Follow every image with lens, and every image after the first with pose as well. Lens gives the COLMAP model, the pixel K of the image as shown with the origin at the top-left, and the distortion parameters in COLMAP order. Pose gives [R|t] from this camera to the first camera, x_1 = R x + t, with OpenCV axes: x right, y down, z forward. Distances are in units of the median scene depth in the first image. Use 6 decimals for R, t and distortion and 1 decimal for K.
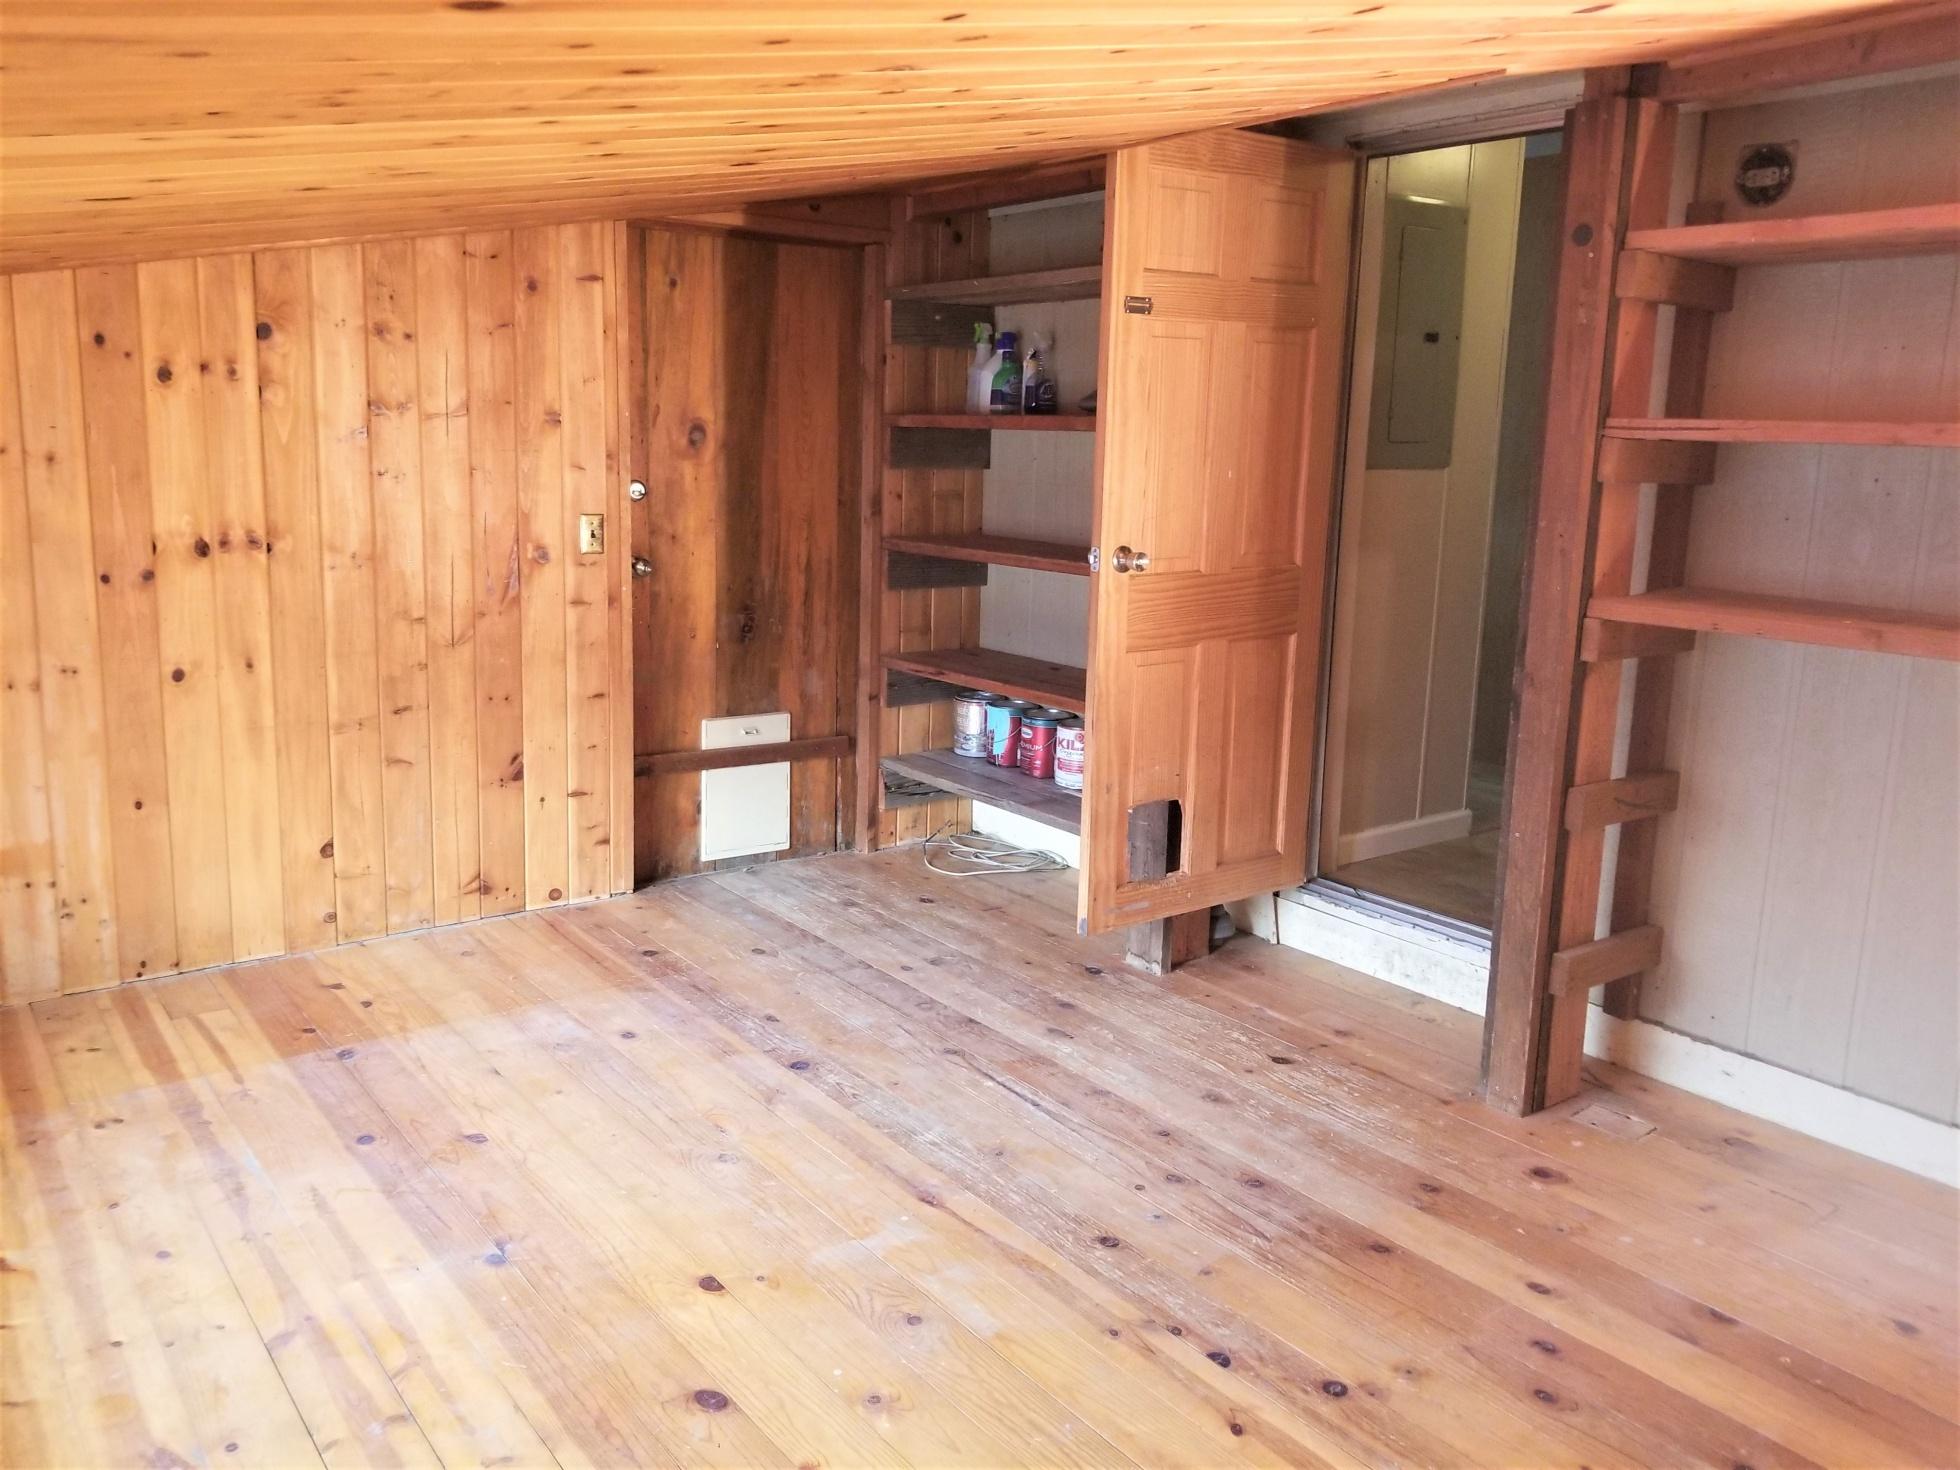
lens RADIAL K [[1516.6, 0, 978.0], [0, 1516.6, 678.8], [0, 0, 1]] dist [0.083398, -0.120369]
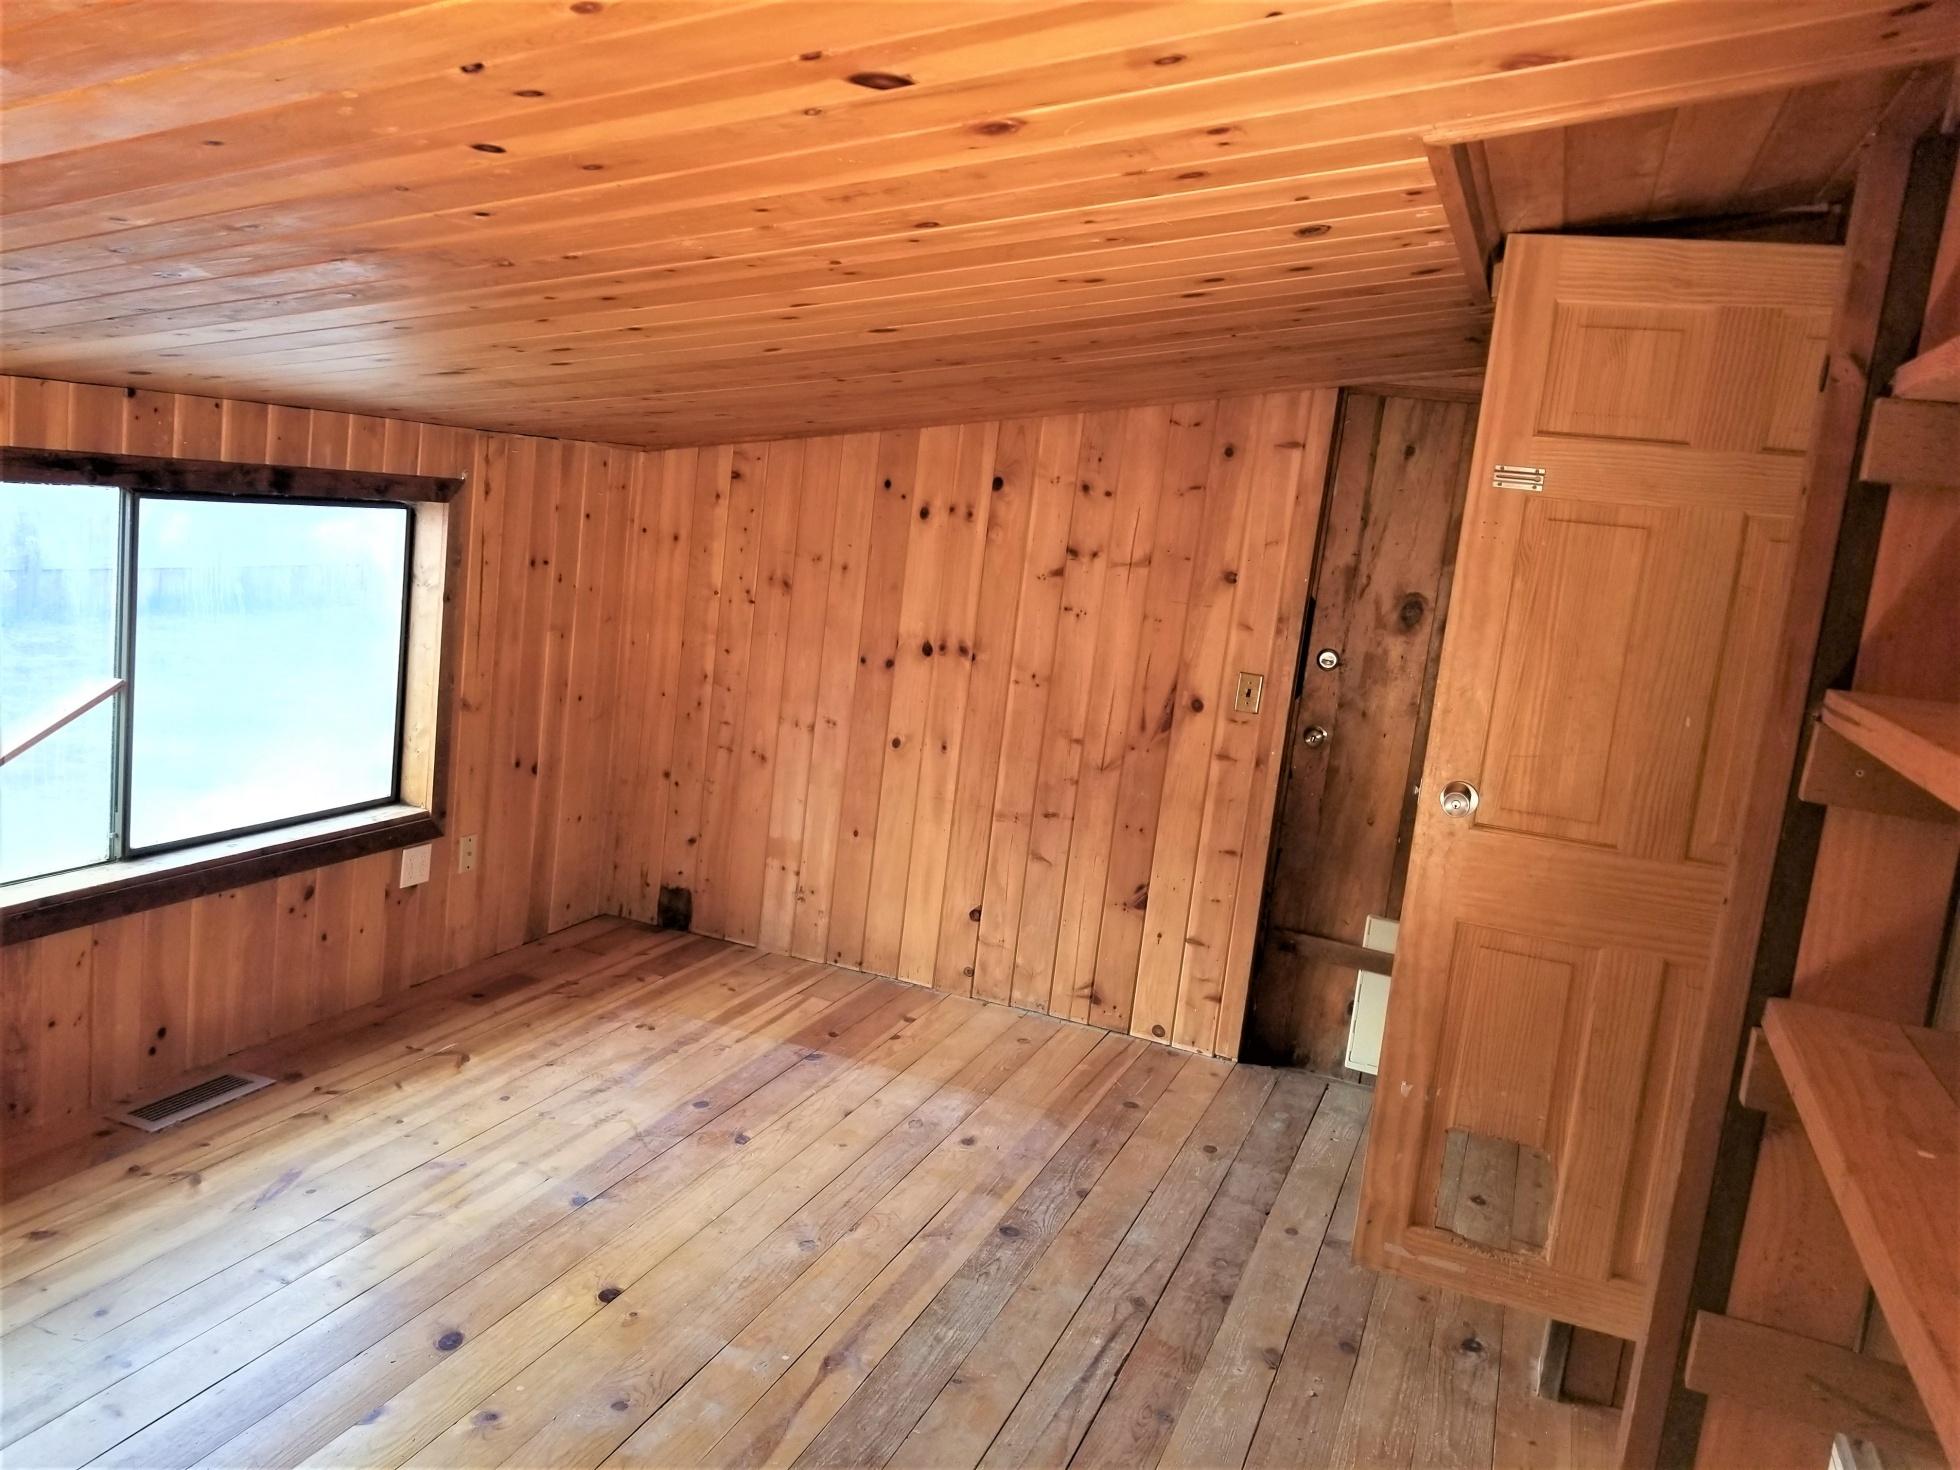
lens RADIAL K [[1538.0, 0, 967.4], [0, 1538.0, 706.8], [0, 0, 1]] dist [0.085708, -0.129627]
pose [[0.522776, 0.155963, -0.838082, 0.568085], [-0.235539, 0.971276, 0.033826, -0.086811], [0.819284, 0.179717, 0.544495, 0.333183]]
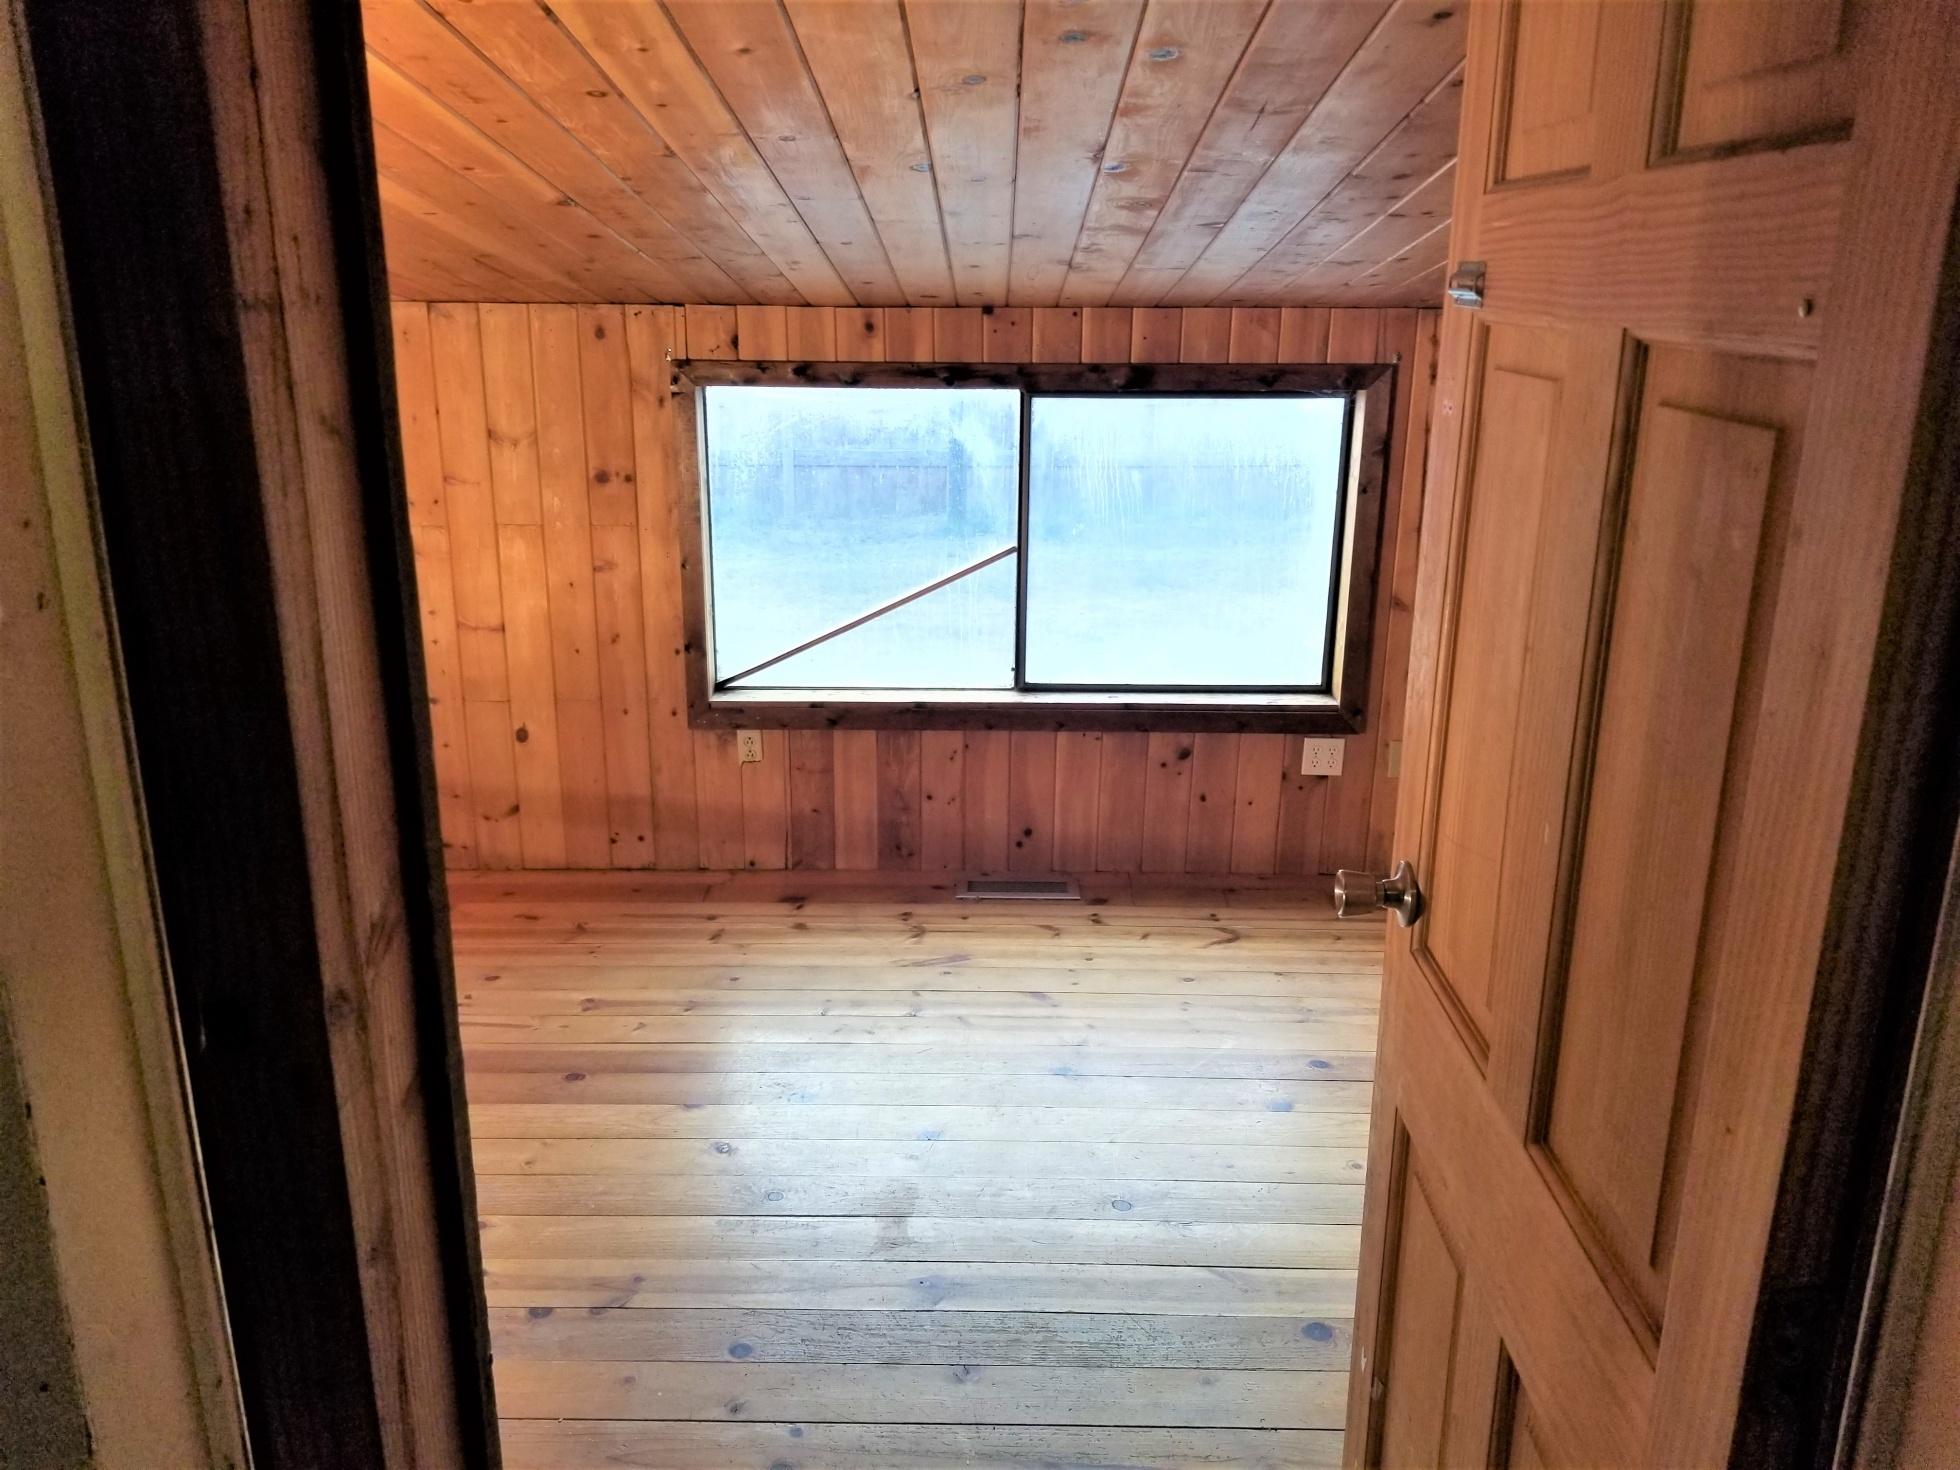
lens RADIAL K [[1538.0, 0, 967.4], [0, 1538.0, 706.8], [0, 0, 1]] dist [0.085708, -0.129627]
pose [[-0.619412, 0.199306, -0.759346, 0.444468], [-0.143846, 0.922050, 0.359349, -0.243658], [0.771775, 0.331814, -0.542460, 1.035656]]
